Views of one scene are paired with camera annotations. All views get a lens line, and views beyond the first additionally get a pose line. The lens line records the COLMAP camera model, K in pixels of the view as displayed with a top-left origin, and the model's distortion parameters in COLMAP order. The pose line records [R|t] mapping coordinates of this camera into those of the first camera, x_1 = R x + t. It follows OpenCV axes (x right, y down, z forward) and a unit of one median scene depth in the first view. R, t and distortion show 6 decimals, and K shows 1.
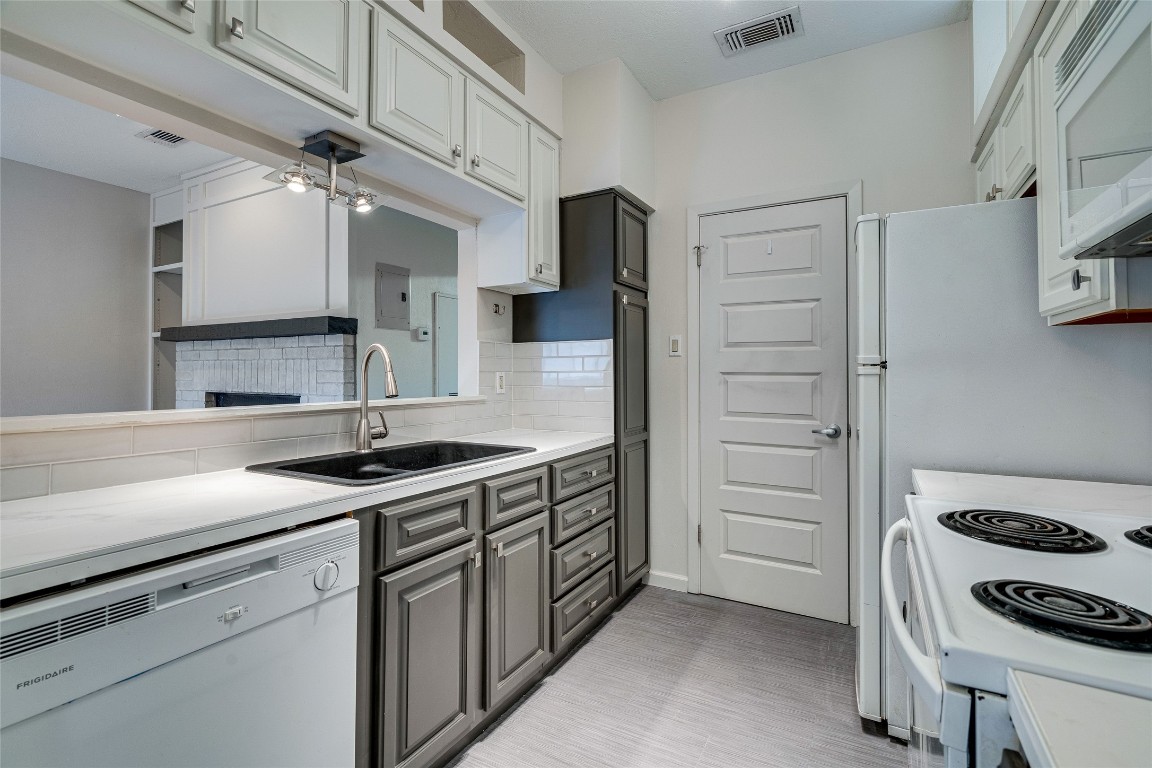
lens RADIAL K [[528.9, 0, 579.3], [0, 528.9, 364.9], [0, 0, 1]] dist [-0.001336, 0.000144]
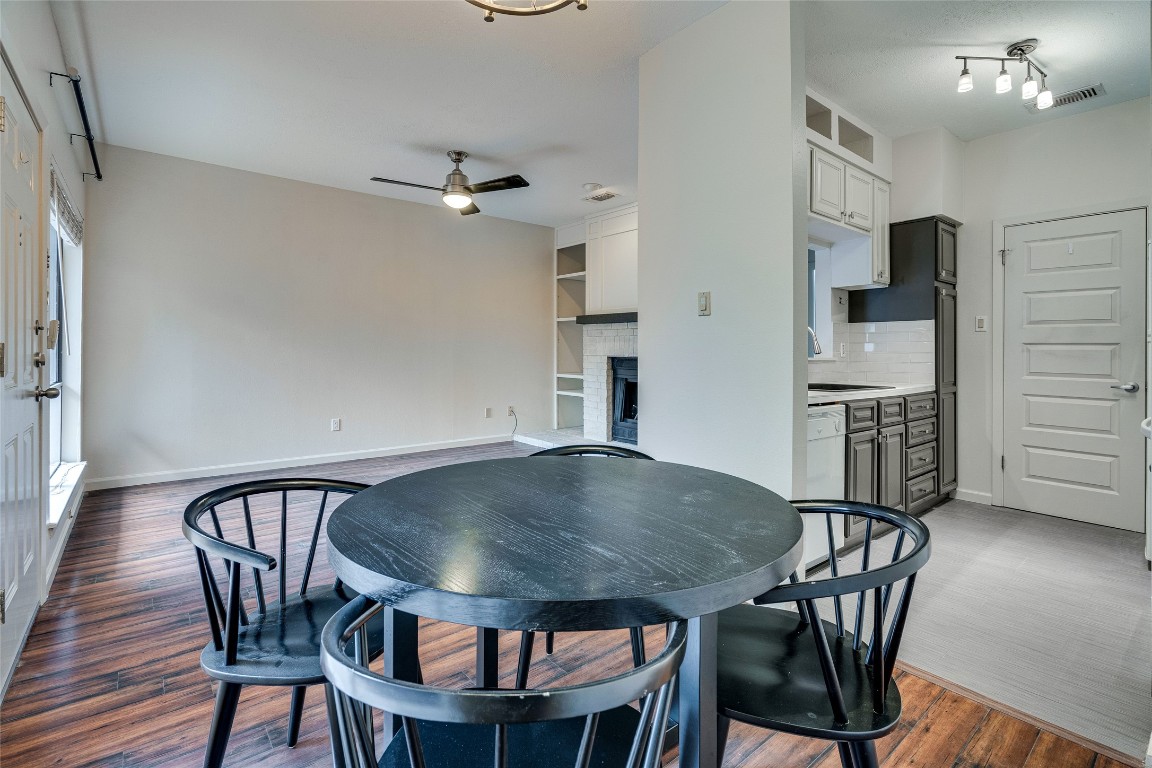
lens RADIAL K [[530.5, 0, 581.4], [0, 530.5, 346.9], [0, 0, 1]] dist [-0.001163, 0.000037]
pose [[0.929442, 0.004762, -0.368936, -0.296017], [-0.001575, 0.999959, 0.008938, 0.014332], [0.368964, -0.007726, 0.929412, -0.705385]]
